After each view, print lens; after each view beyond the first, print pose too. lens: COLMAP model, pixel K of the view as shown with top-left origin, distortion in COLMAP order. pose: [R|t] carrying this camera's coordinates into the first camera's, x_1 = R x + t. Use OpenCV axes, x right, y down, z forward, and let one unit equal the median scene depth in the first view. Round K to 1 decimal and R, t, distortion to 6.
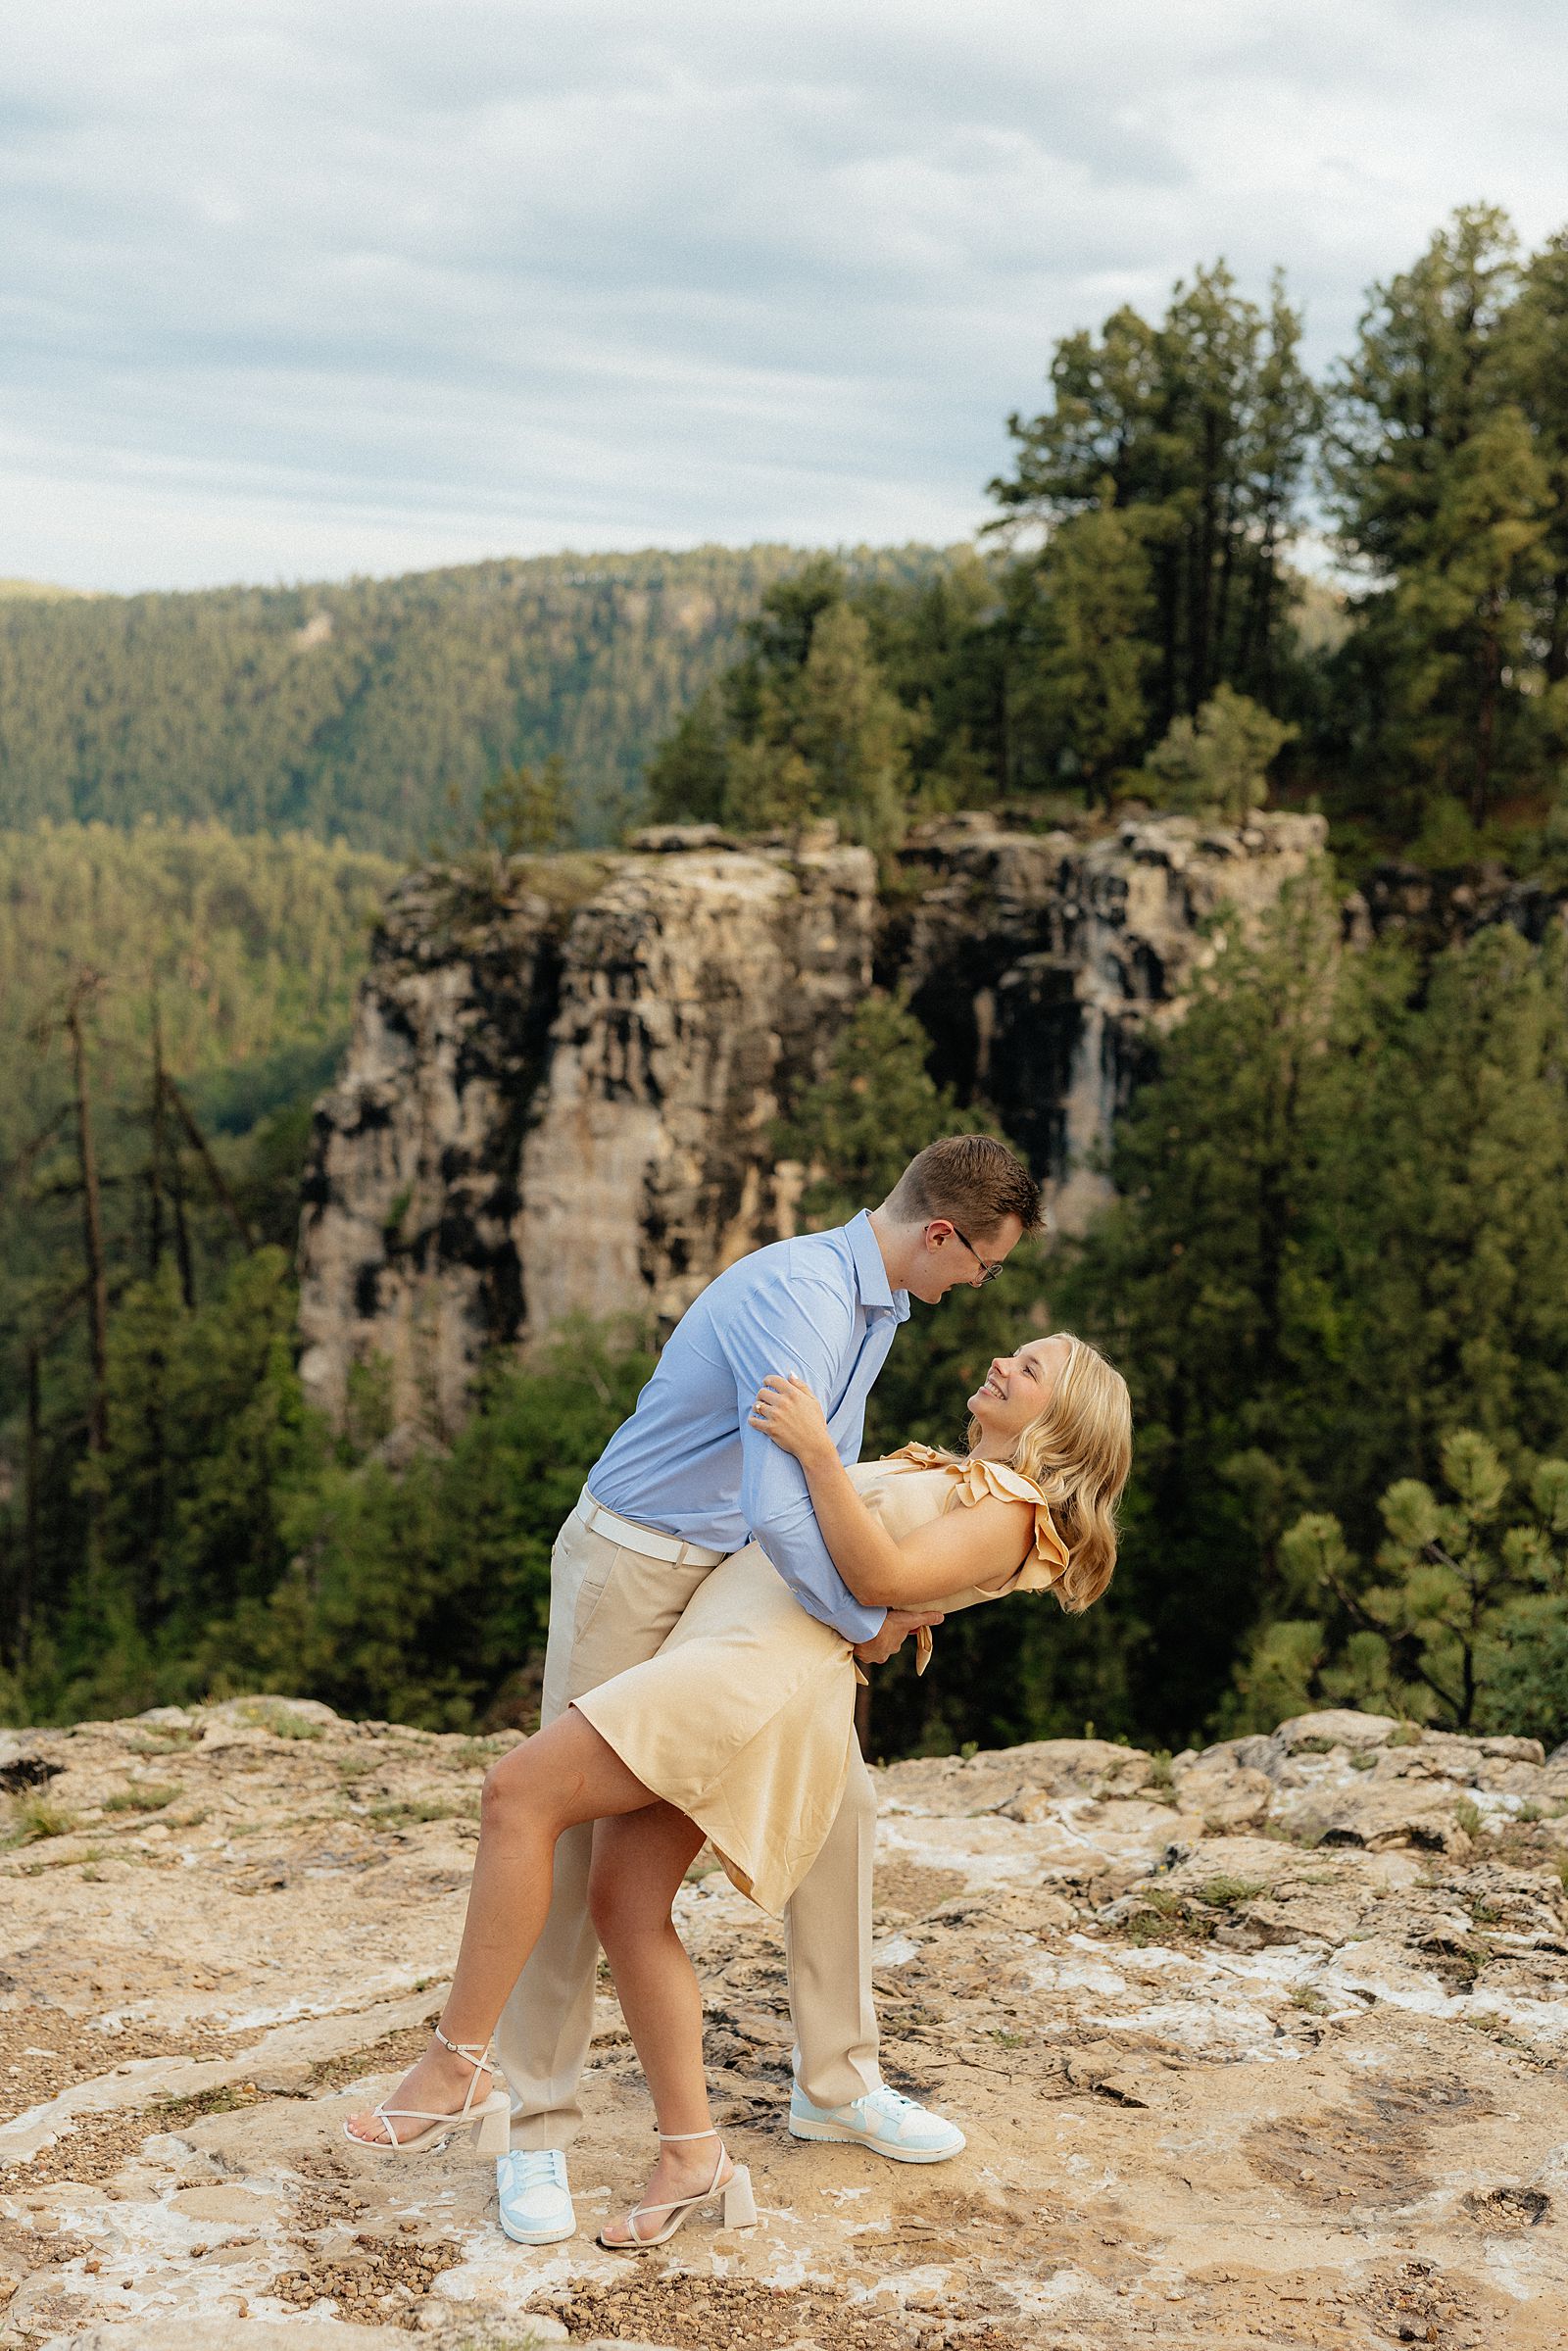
lens RADIAL K [[3120.9, 0, 849.2], [0, 3120.9, 1130.0], [0, 0, 1]] dist [-0.012585, 0.000000]
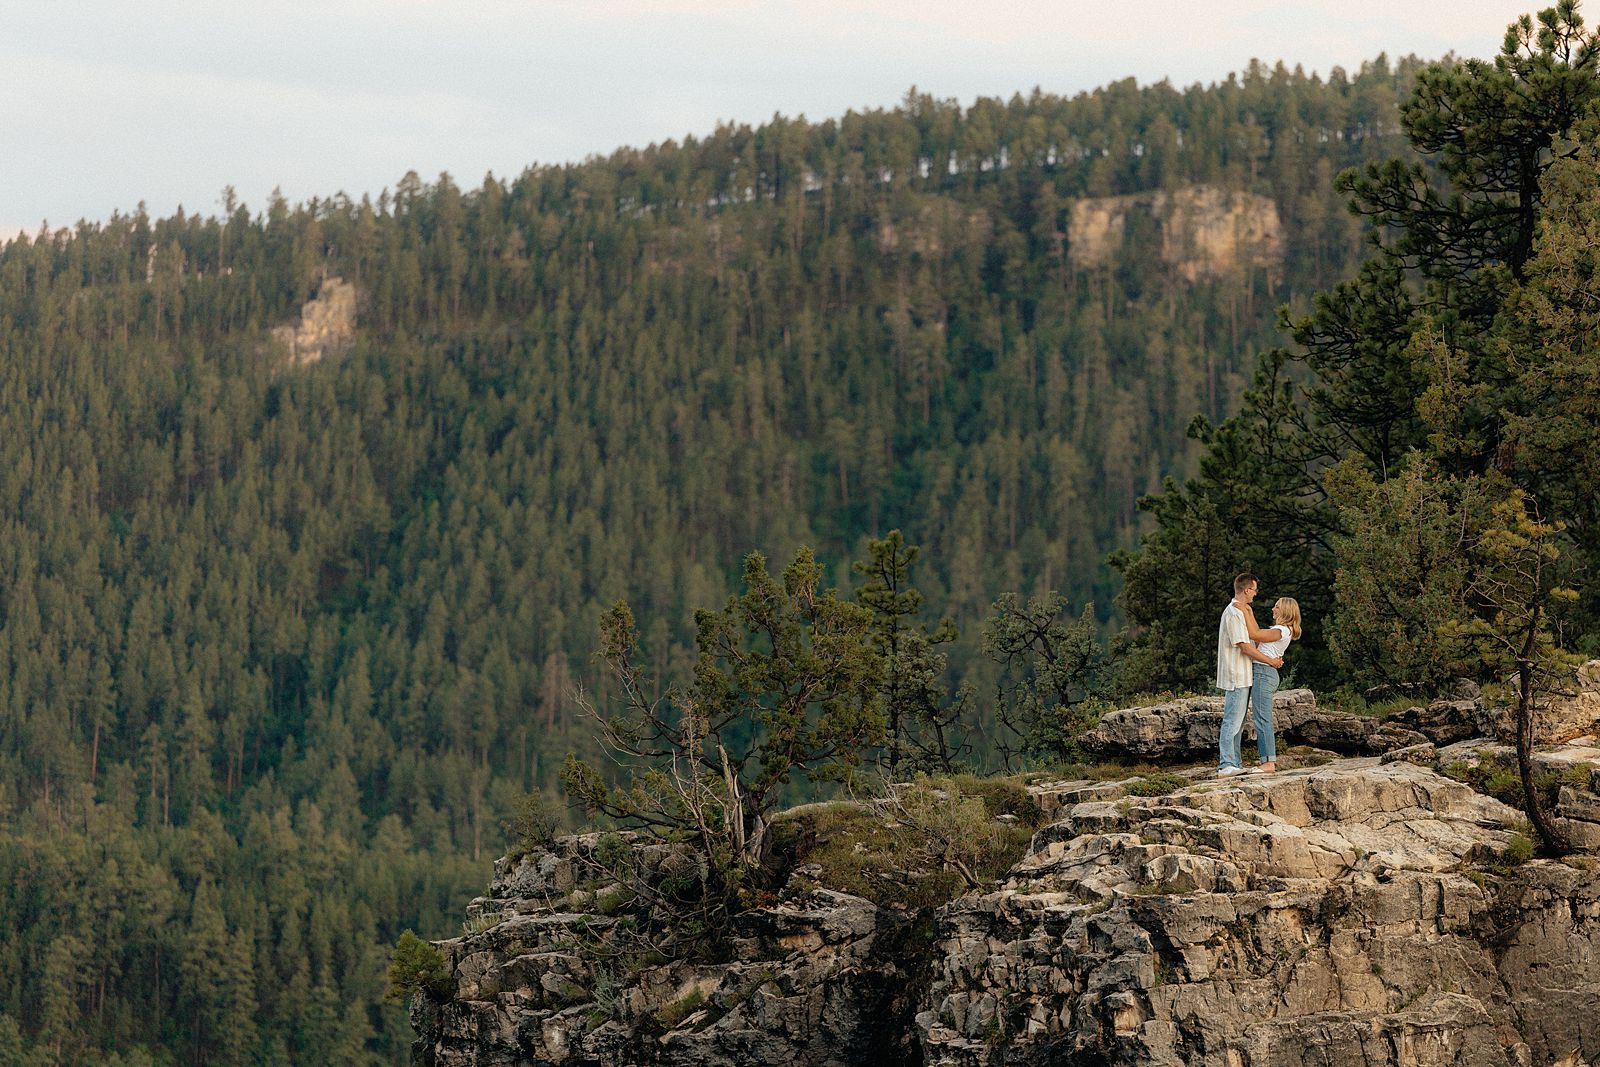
lens RADIAL K [[7101.0, 0, 844.3], [0, 7101.0, 757.7], [0, 0, 1]] dist [0.013137, 0.000000]
pose [[0.993285, -0.044888, -0.106628, -0.006932], [0.033289, 0.993575, -0.108172, 0.003256], [0.110798, 0.103896, 0.988397, 0.138765]]
